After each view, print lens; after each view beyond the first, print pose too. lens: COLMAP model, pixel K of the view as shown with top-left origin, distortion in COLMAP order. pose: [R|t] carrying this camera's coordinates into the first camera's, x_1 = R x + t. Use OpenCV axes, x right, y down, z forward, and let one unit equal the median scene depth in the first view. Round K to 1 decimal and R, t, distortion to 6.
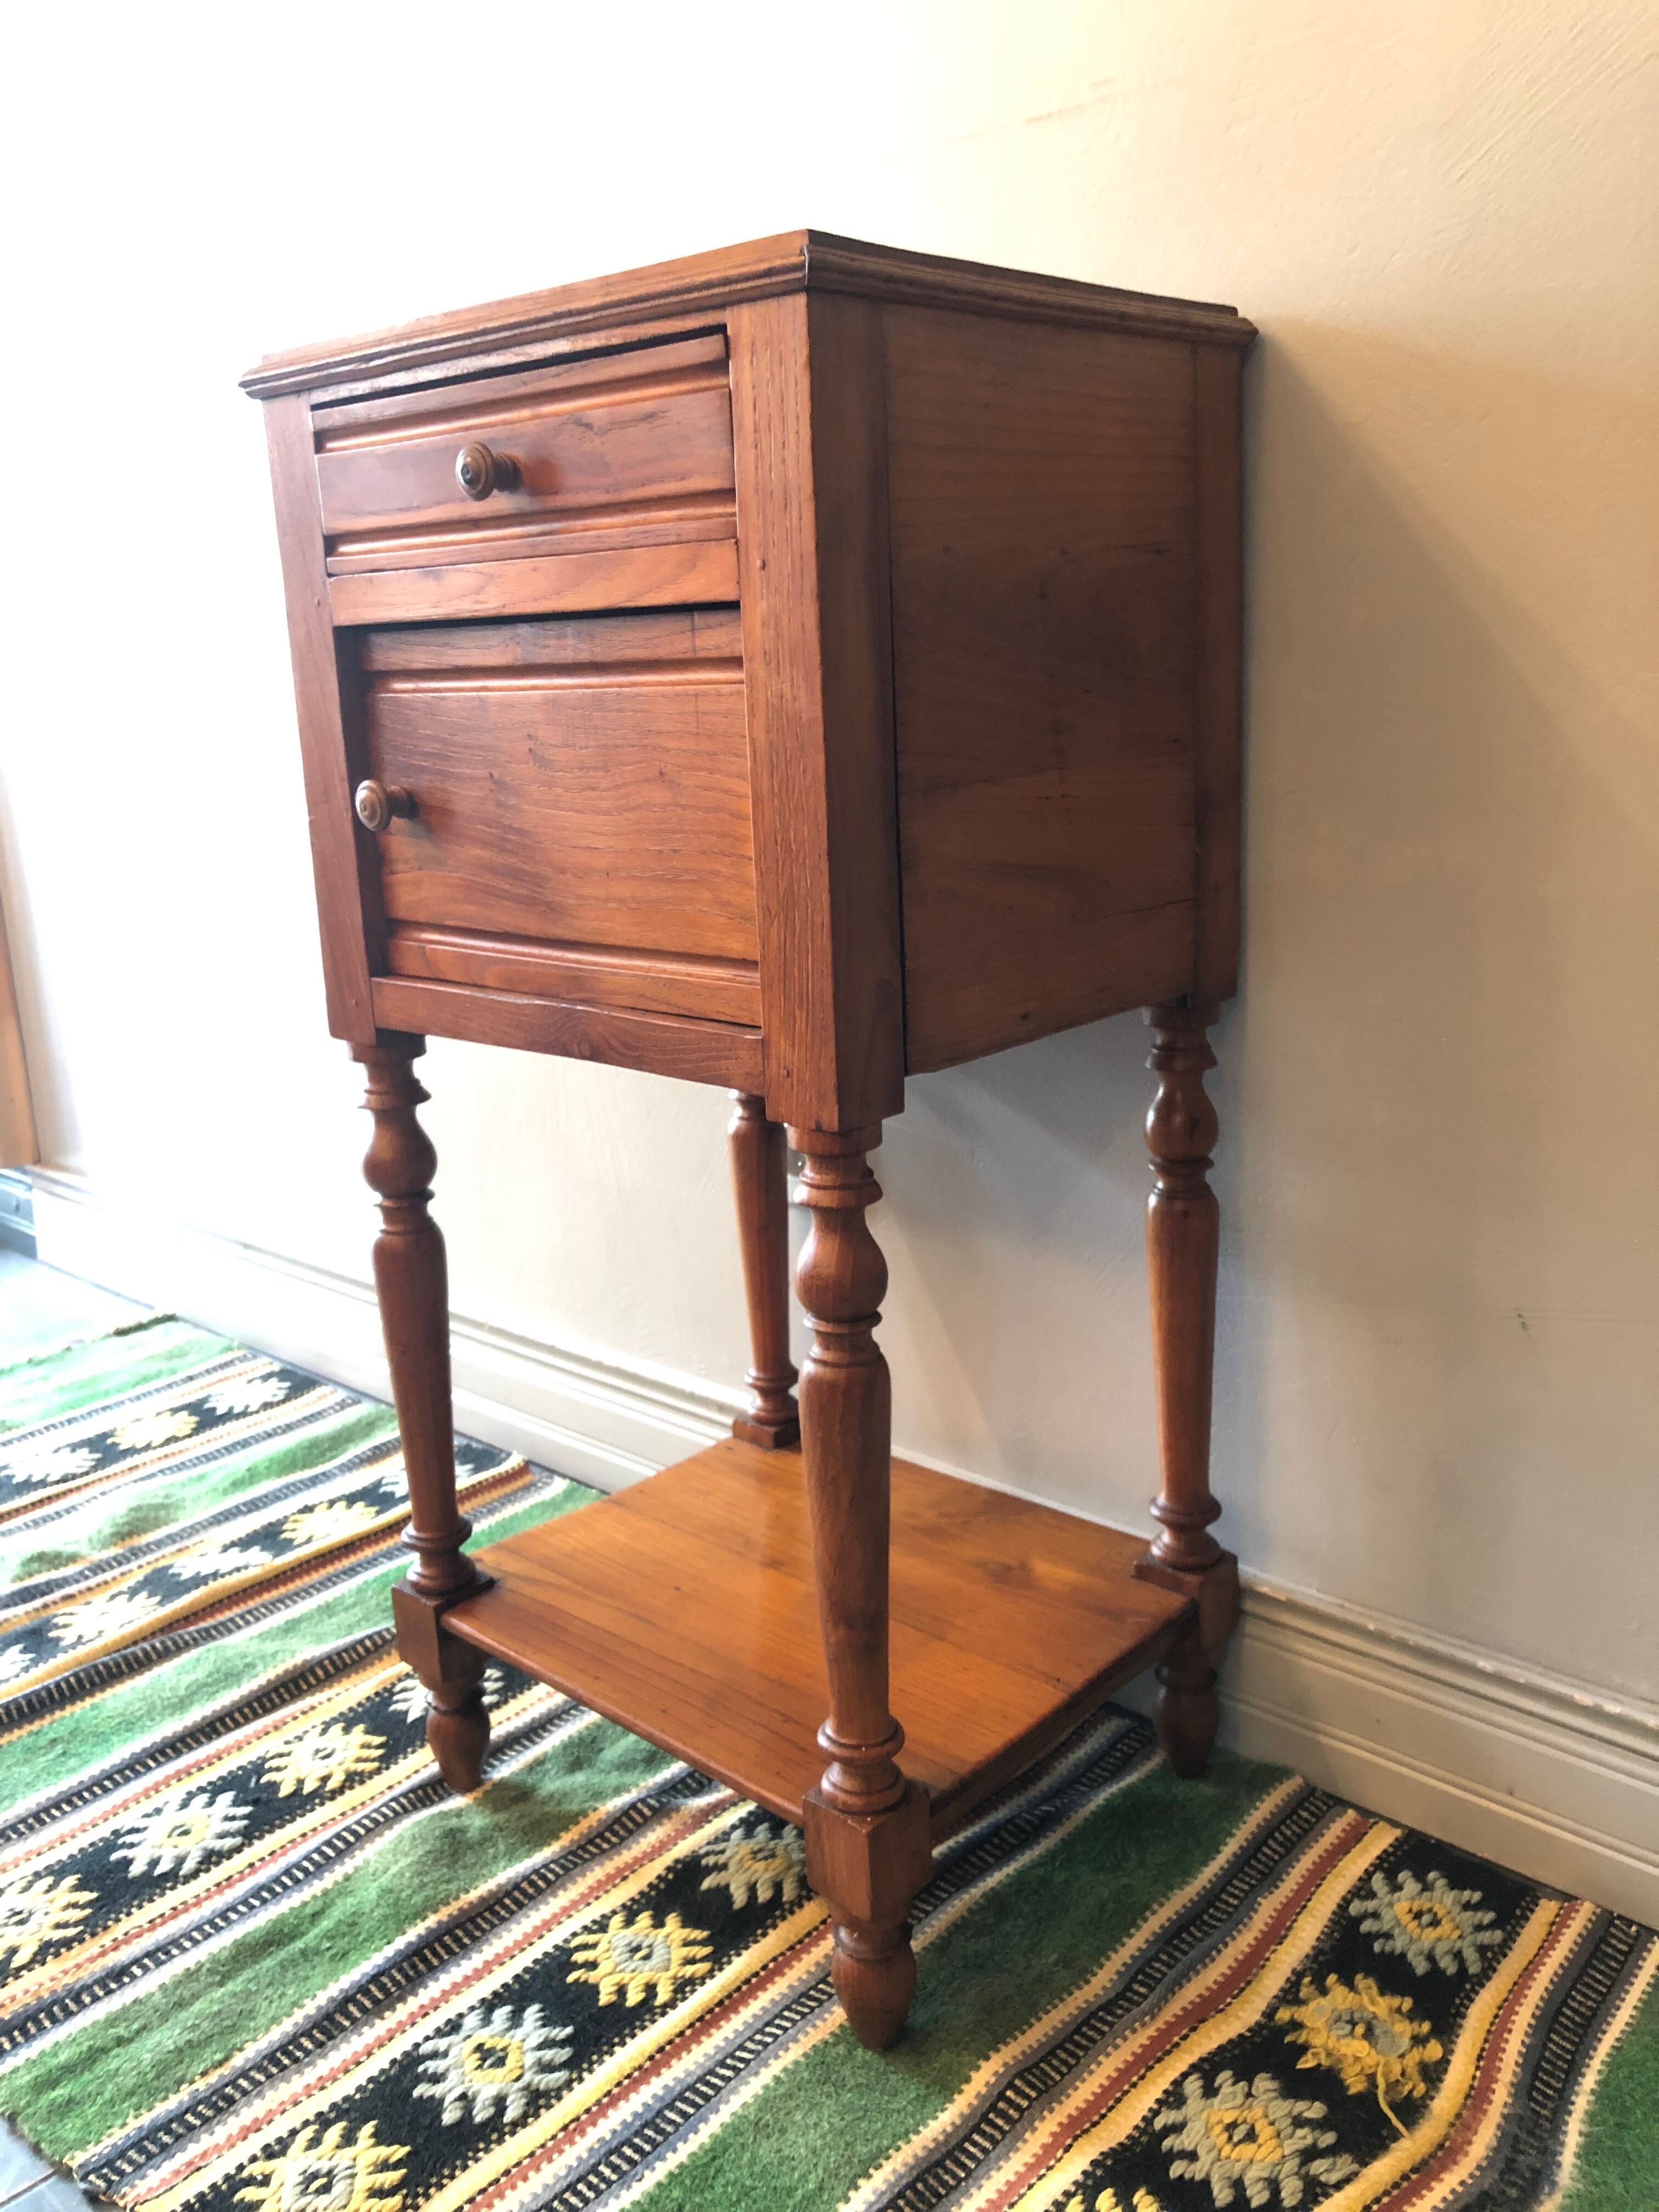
lens RADIAL K [[1839.3, 0, 804.6], [0, 1839.3, 1088.5], [0, 0, 1]] dist [0.032769, -0.006636]
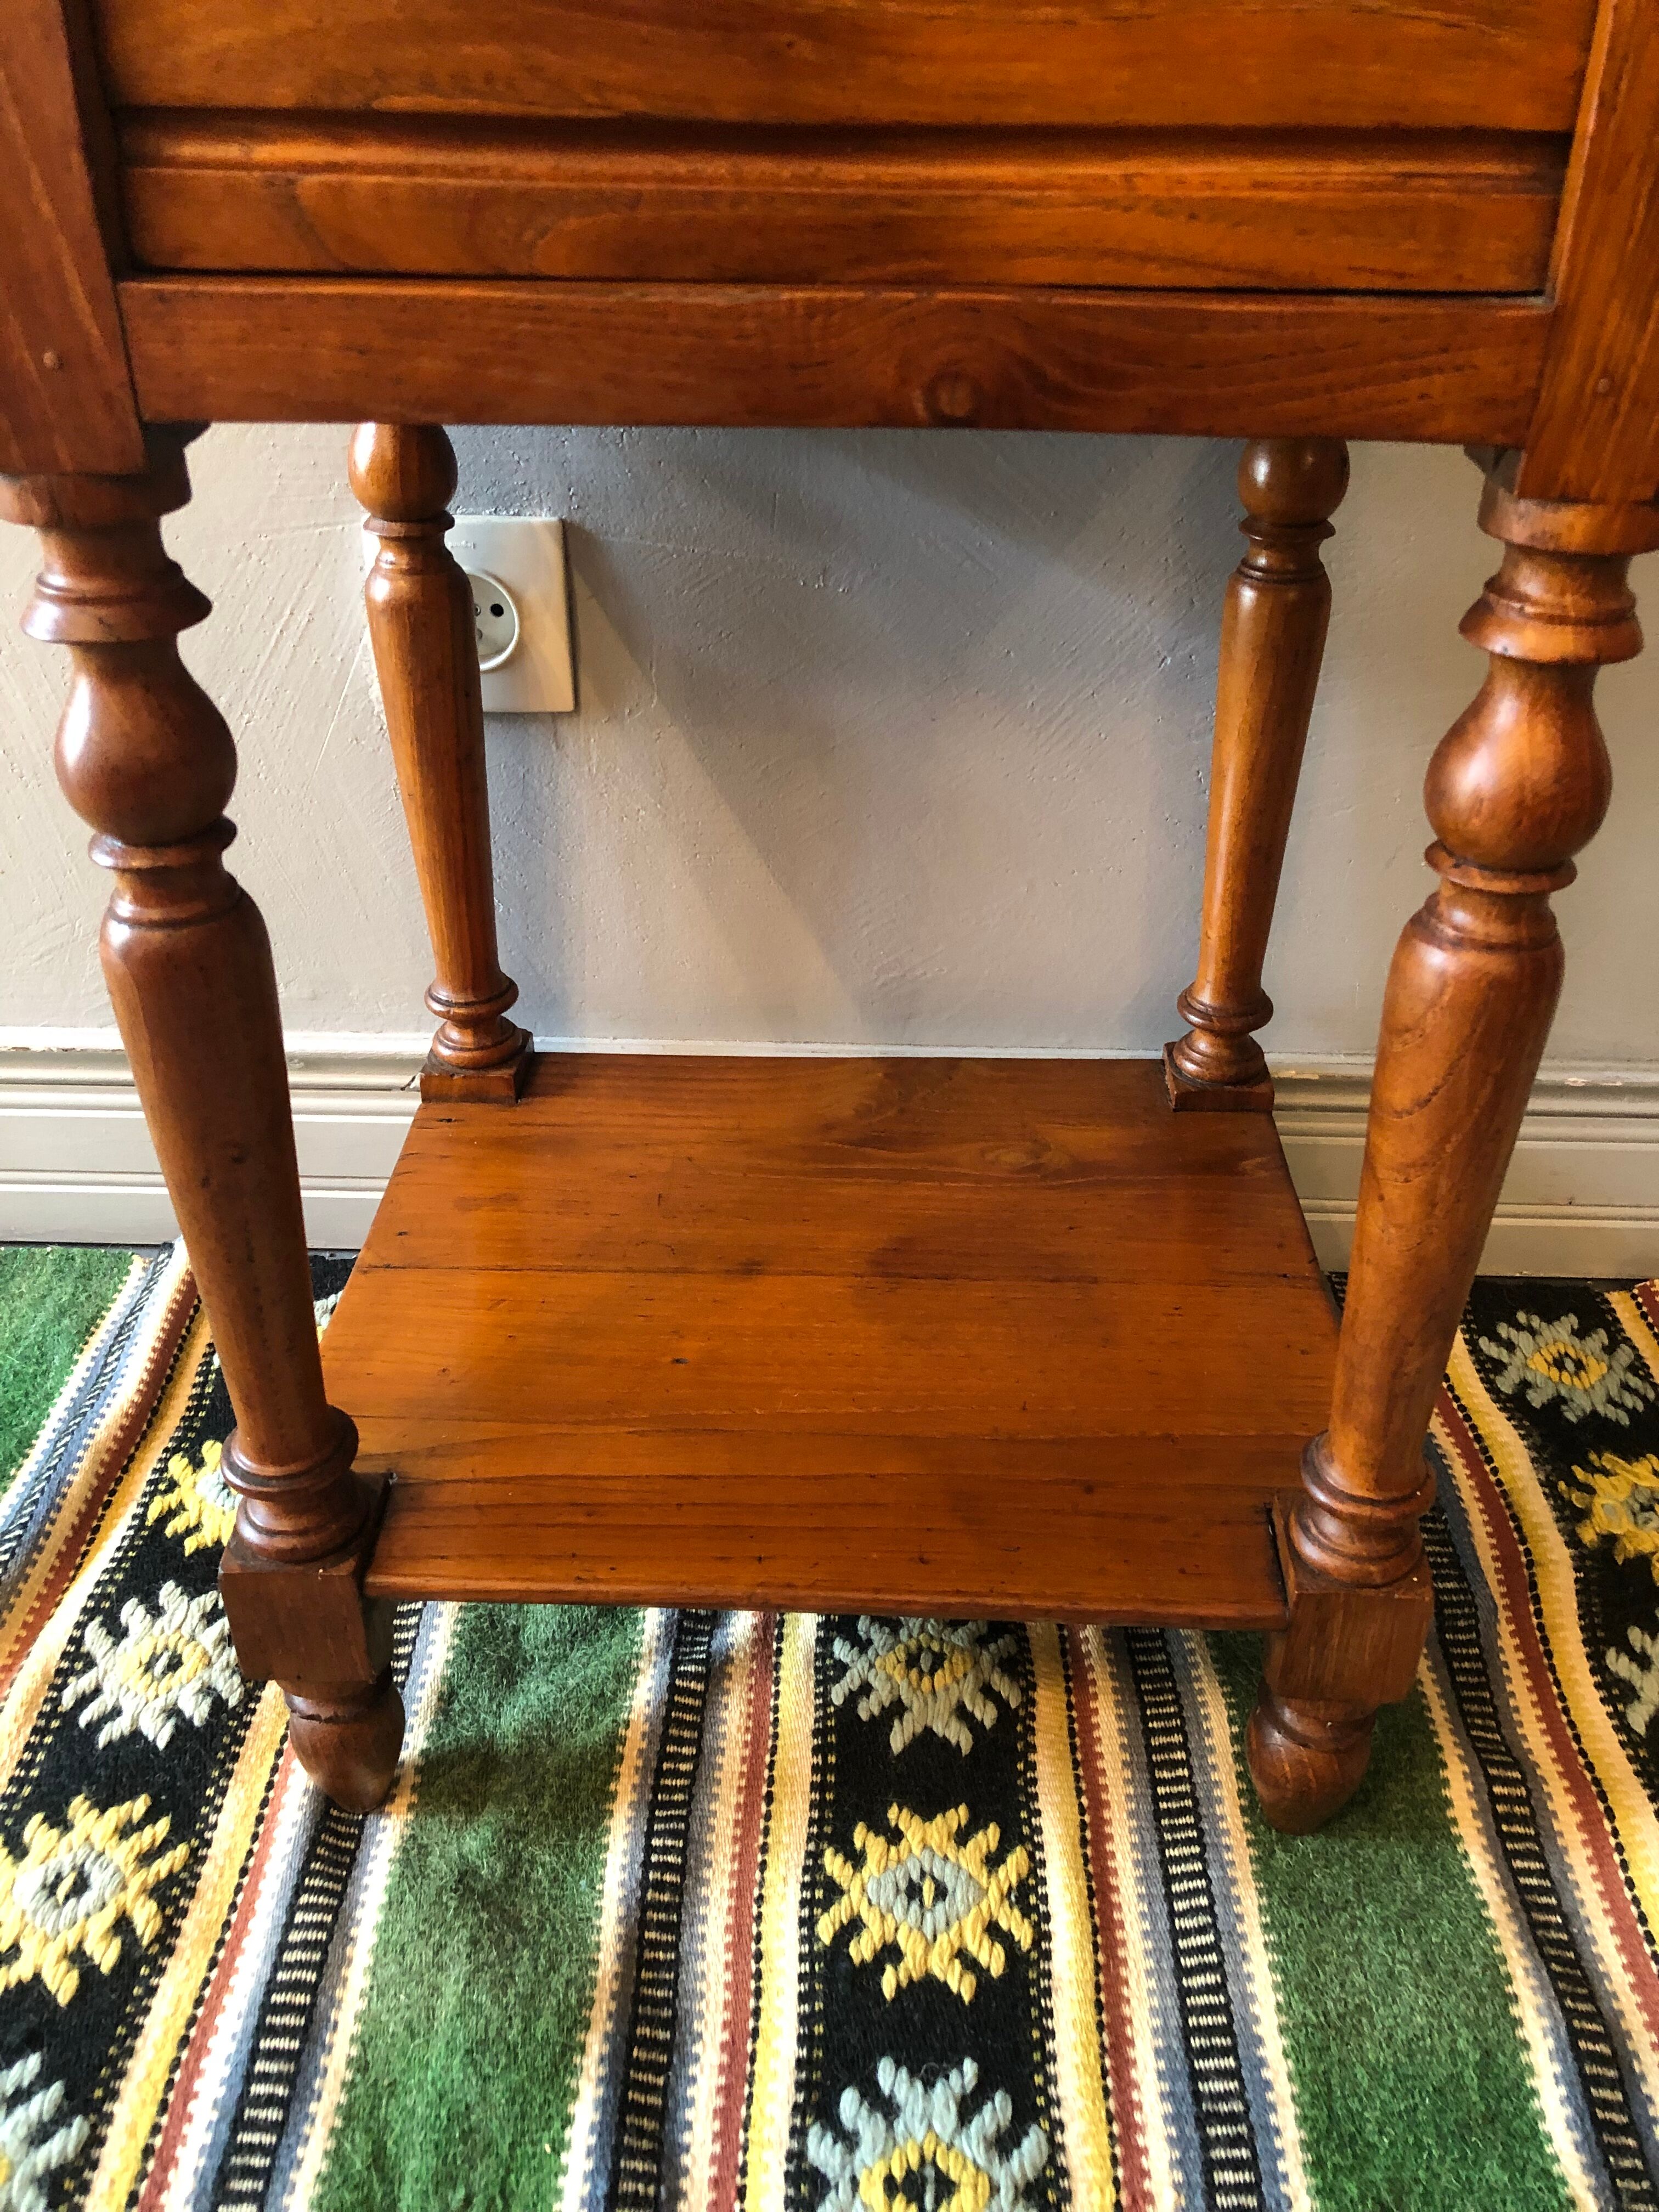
lens RADIAL K [[1839.3, 0, 864.6], [0, 1839.3, 1095.1], [0, 0, 1]] dist [0.032769, -0.006636]
pose [[0.743573, -0.308426, 0.593273, -0.428813], [0.107010, 0.930718, 0.349733, -0.022686], [-0.660037, -0.196566, 0.725061, 0.638060]]
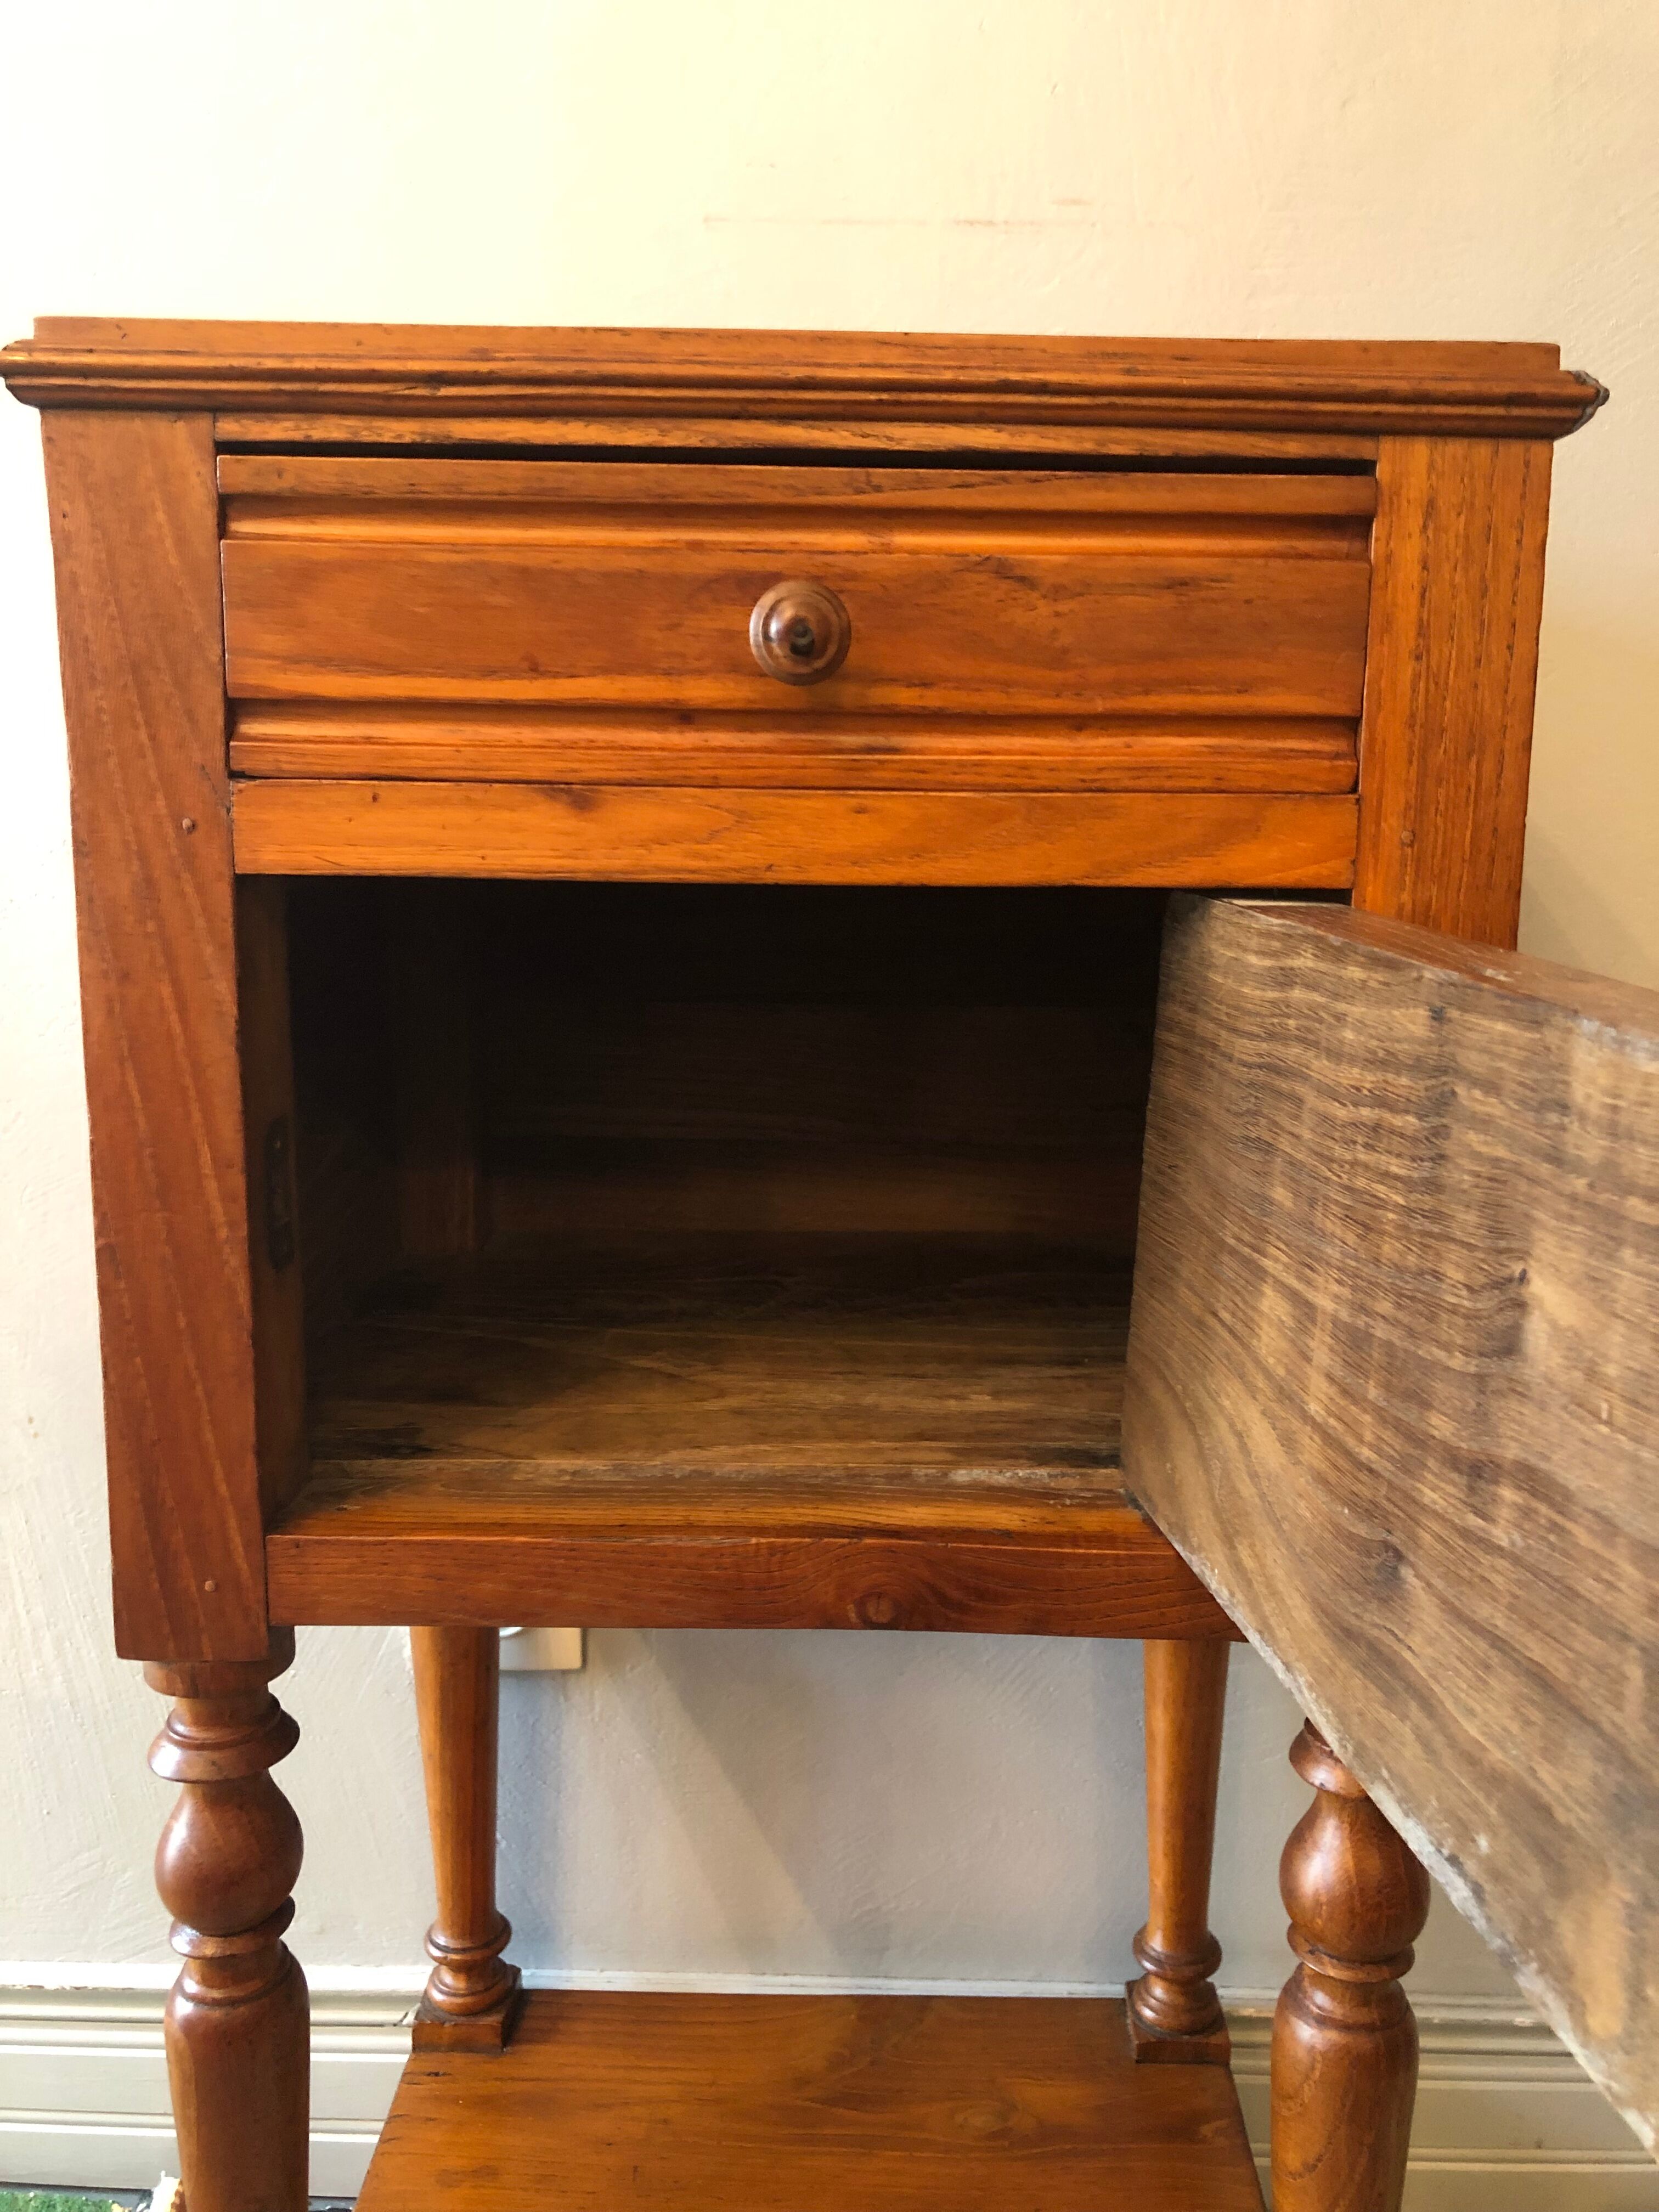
lens RADIAL K [[1839.3, 0, 848.9], [0, 1839.3, 1097.0], [0, 0, 1]] dist [0.032769, -0.006636]
pose [[0.749720, -0.066062, 0.658449, -0.481125], [0.110194, 0.993576, -0.025784, -0.162189], [-0.652516, 0.091887, 0.752183, 0.530130]]
